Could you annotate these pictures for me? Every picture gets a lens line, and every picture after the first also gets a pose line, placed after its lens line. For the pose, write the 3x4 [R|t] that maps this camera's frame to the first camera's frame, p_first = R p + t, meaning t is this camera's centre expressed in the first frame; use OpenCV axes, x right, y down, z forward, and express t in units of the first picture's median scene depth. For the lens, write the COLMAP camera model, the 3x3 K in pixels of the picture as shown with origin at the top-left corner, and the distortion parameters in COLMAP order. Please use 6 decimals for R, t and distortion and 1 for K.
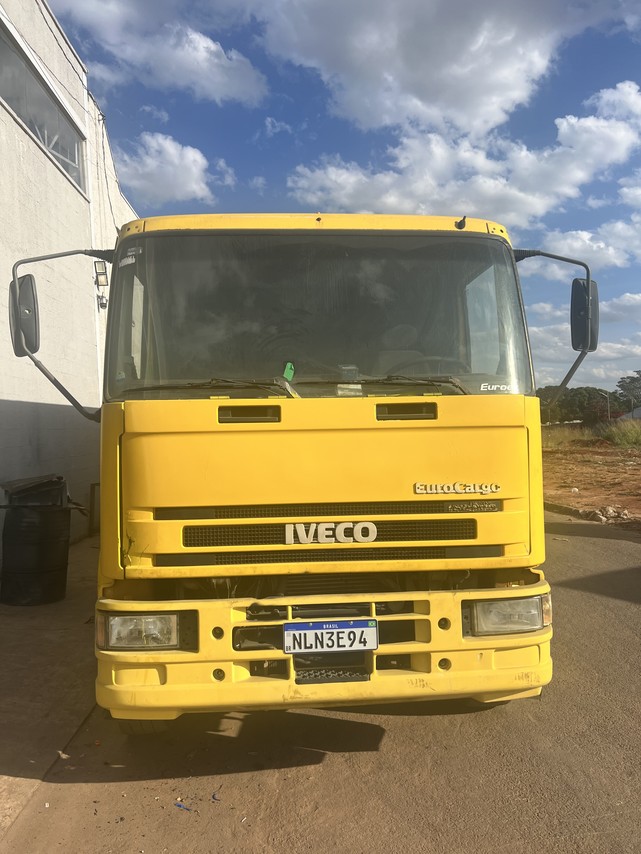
lens RADIAL K [[632.7, 0, 320.5], [0, 632.7, 427.0], [0, 0, 1]] dist [0.052276, -0.061043]
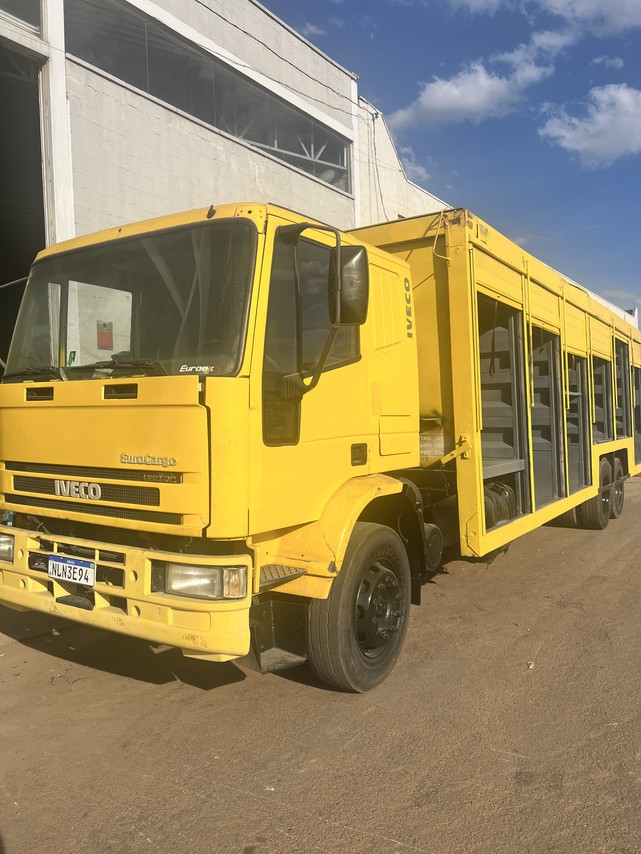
lens RADIAL K [[644.7, 0, 337.8], [0, 644.7, 430.0], [0, 0, 1]] dist [0.034578, -0.061578]
pose [[0.803316, 0.032023, -0.594692, 1.182155], [-0.007040, 0.998994, 0.044283, -0.009512], [0.595512, -0.031386, 0.802733, 0.287303]]
